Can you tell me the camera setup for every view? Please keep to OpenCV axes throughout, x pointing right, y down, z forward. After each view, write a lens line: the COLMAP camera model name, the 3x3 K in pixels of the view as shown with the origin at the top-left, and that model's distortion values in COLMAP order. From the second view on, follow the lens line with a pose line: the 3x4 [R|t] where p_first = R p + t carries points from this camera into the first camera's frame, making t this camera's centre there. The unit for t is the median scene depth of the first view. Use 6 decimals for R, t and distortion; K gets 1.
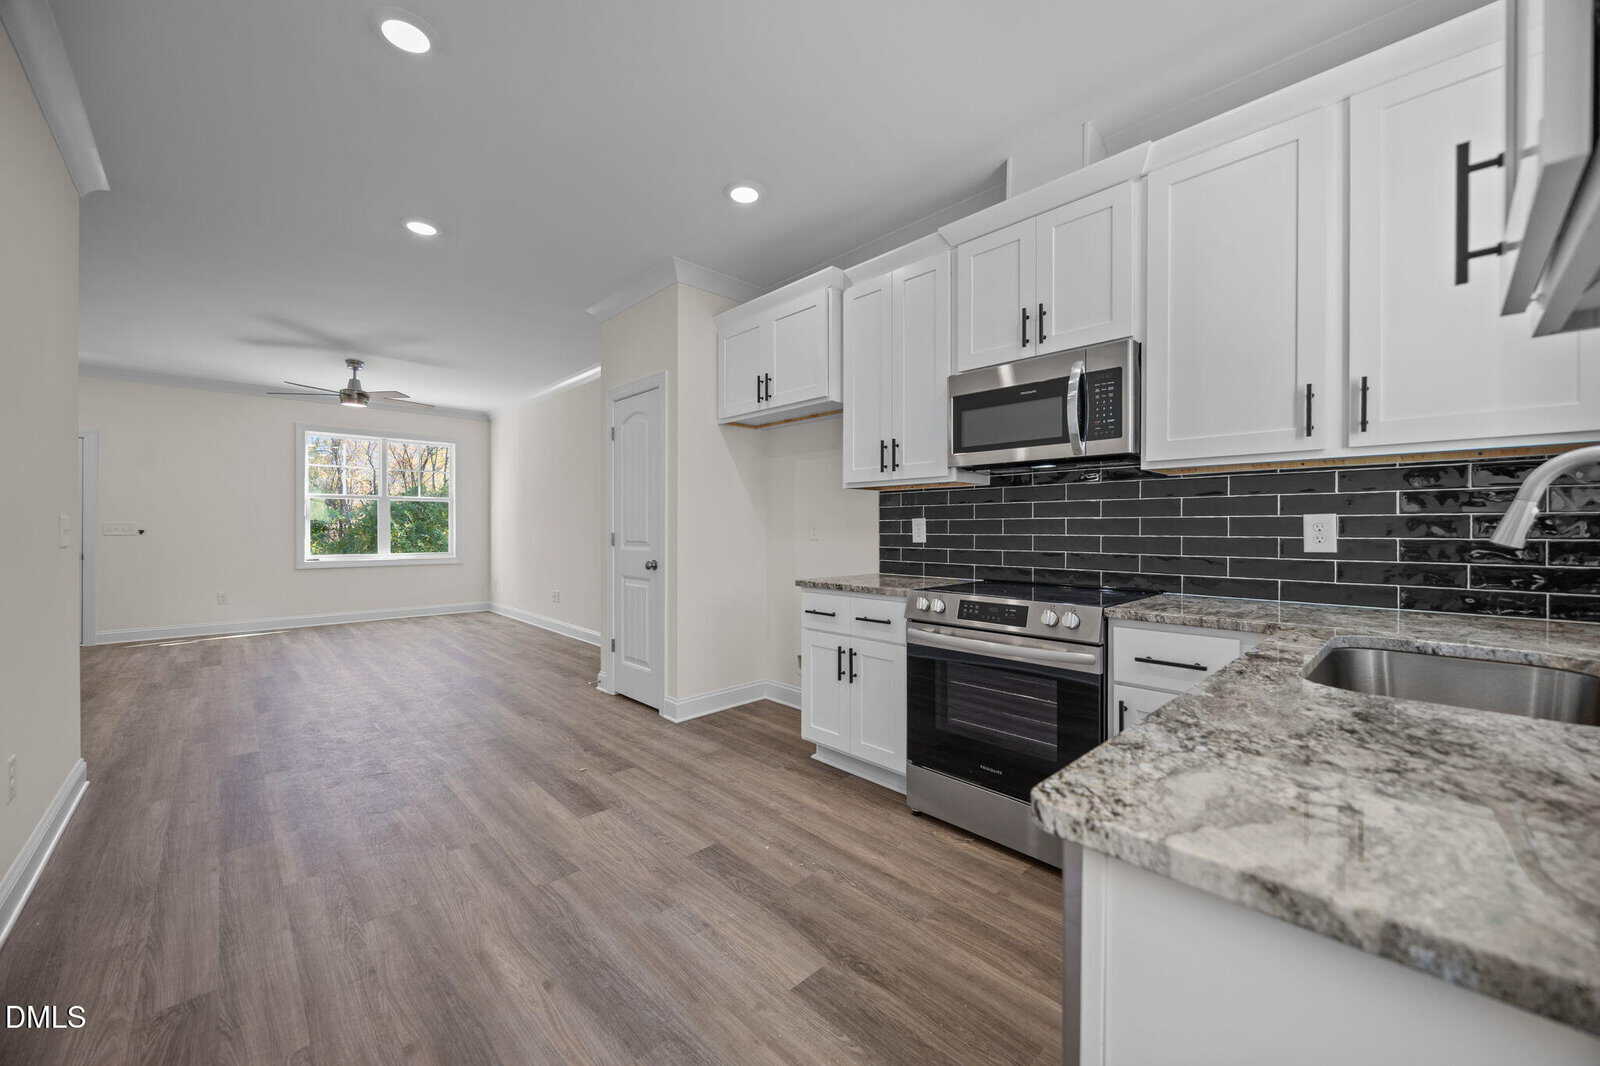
lens RADIAL K [[606.5, 0, 801.2], [0, 606.5, 529.9], [0, 0, 1]] dist [-0.003056, -0.000002]
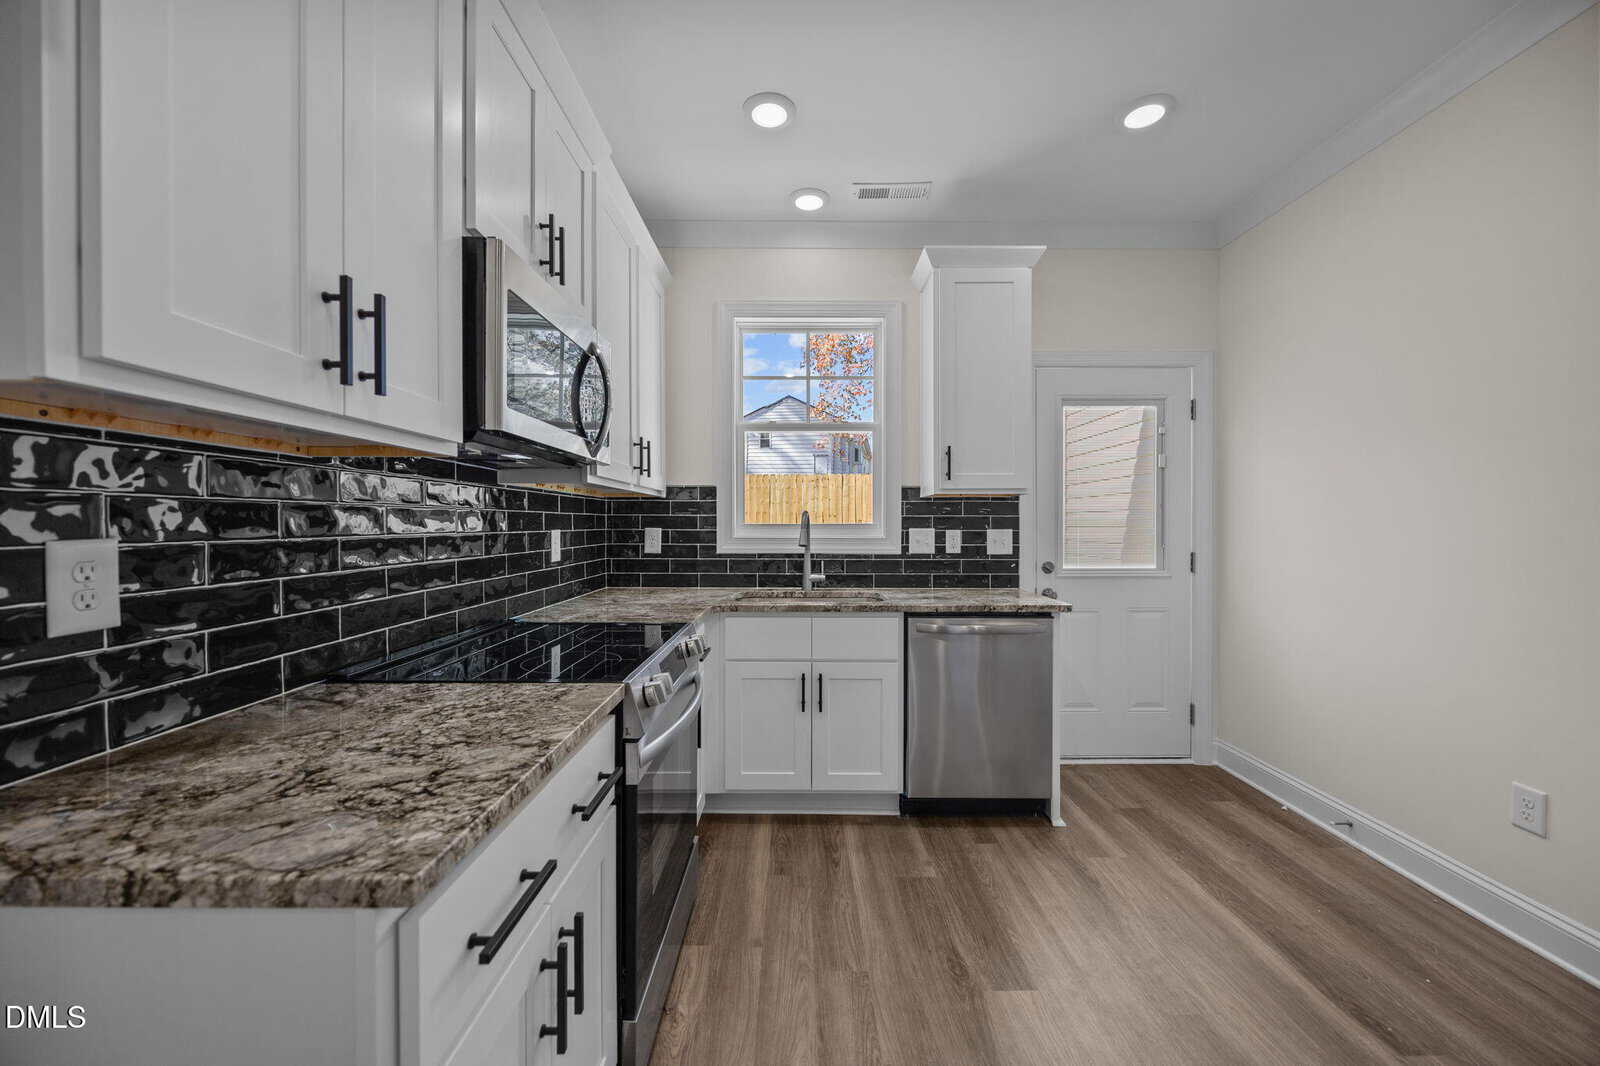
lens RADIAL K [[606.5, 0, 796.2], [0, 606.5, 528.7], [0, 0, 1]] dist [-0.003056, -0.000002]
pose [[-0.726031, -0.006196, 0.687634, -0.261437], [0.001738, 0.999940, 0.010845, -0.032956], [-0.687659, 0.009069, -0.725977, 1.237364]]
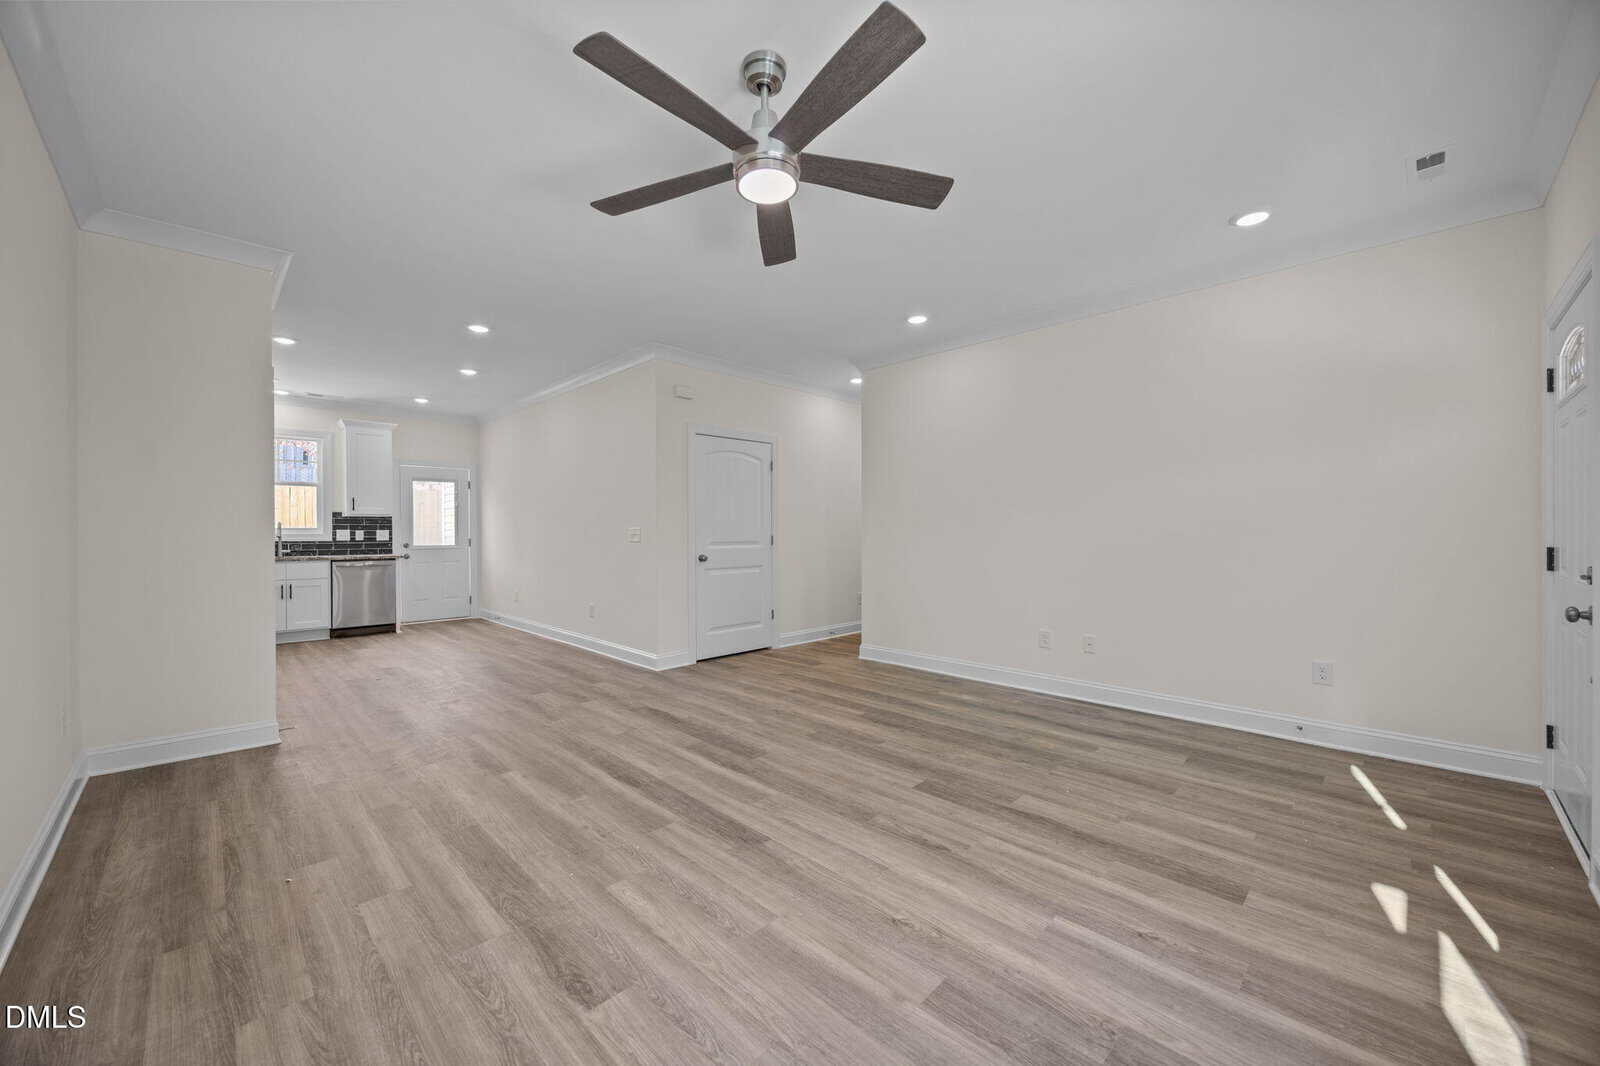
lens RADIAL K [[606.5, 0, 807.3], [0, 606.5, 535.3], [0, 0, 1]] dist [-0.003056, -0.000002]
pose [[-0.999452, 0.004583, -0.032771, -1.708472], [0.004242, 0.999936, 0.010467, -0.015090], [0.032817, 0.010323, -0.999408, 3.115029]]
